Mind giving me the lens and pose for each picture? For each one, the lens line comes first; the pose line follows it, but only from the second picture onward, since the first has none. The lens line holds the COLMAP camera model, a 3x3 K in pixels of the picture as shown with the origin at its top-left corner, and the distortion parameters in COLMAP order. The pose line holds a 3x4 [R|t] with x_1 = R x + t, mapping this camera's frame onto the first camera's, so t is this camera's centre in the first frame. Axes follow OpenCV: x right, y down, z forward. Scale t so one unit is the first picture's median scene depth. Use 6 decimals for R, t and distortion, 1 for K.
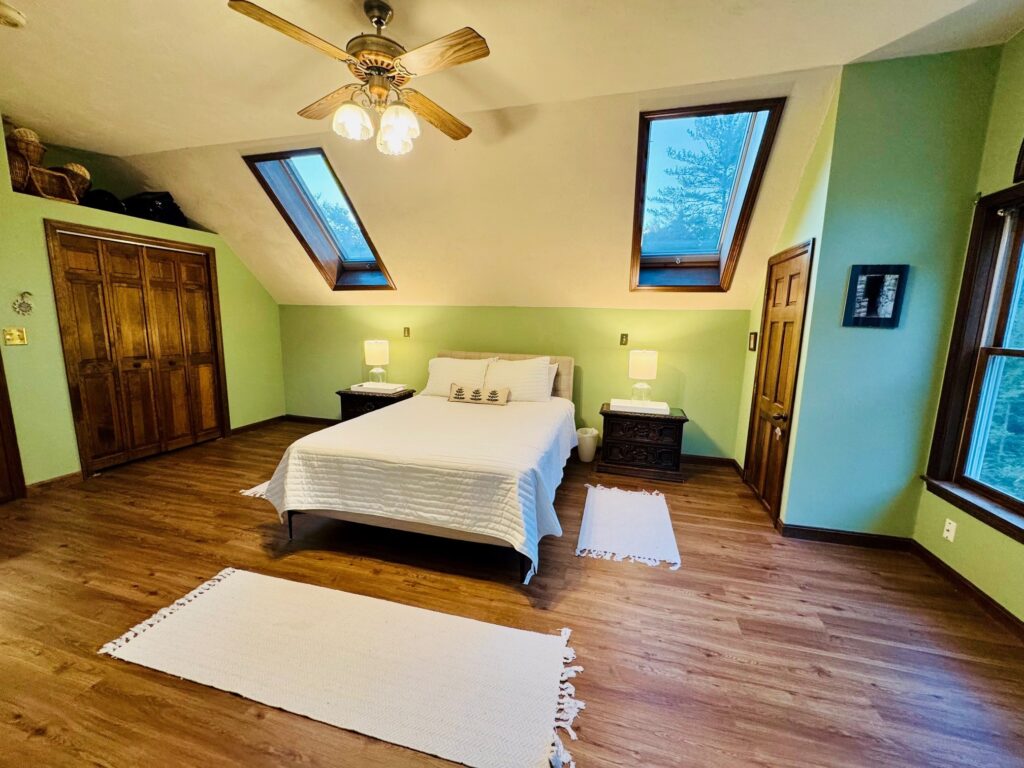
lens RADIAL K [[411.2, 0, 512.0], [0, 411.2, 384.0], [0, 0, 1]] dist [-0.003329, -0.000301]
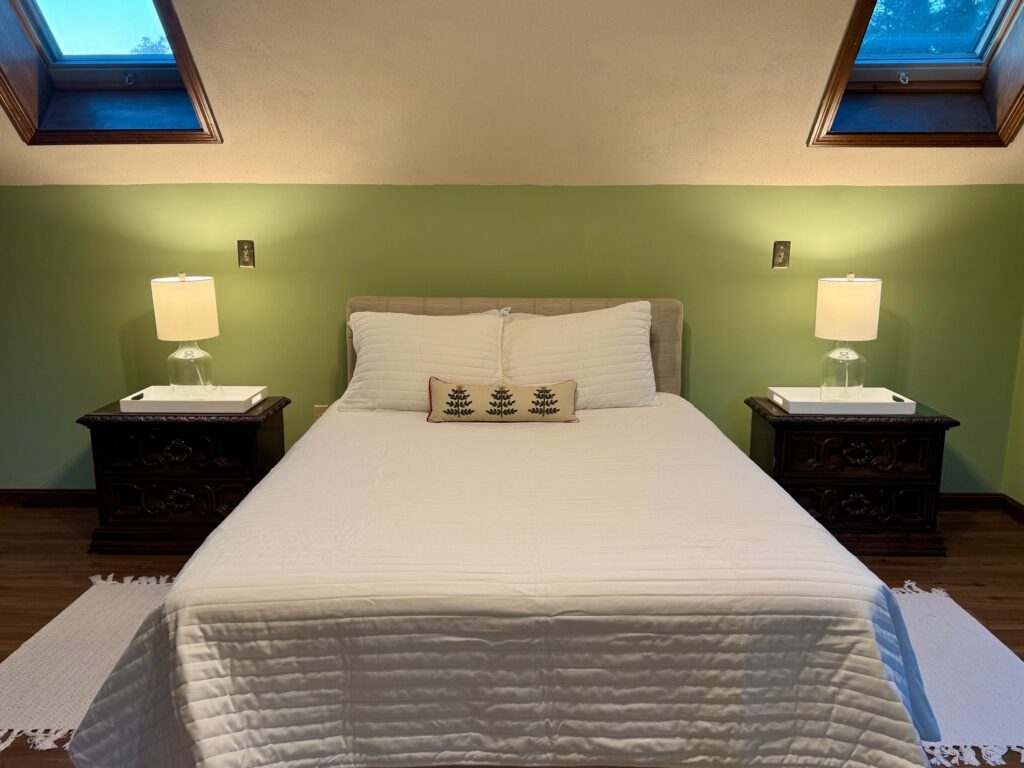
lens RADIAL K [[853.8, 0, 512.0], [0, 853.8, 384.0], [0, 0, 1]] dist [0.040881, -0.008991]
pose [[0.964761, -0.067517, 0.254317, -0.457415], [0.058094, 0.997324, 0.044393, -0.044210], [-0.256633, -0.028054, 0.966102, 0.269187]]
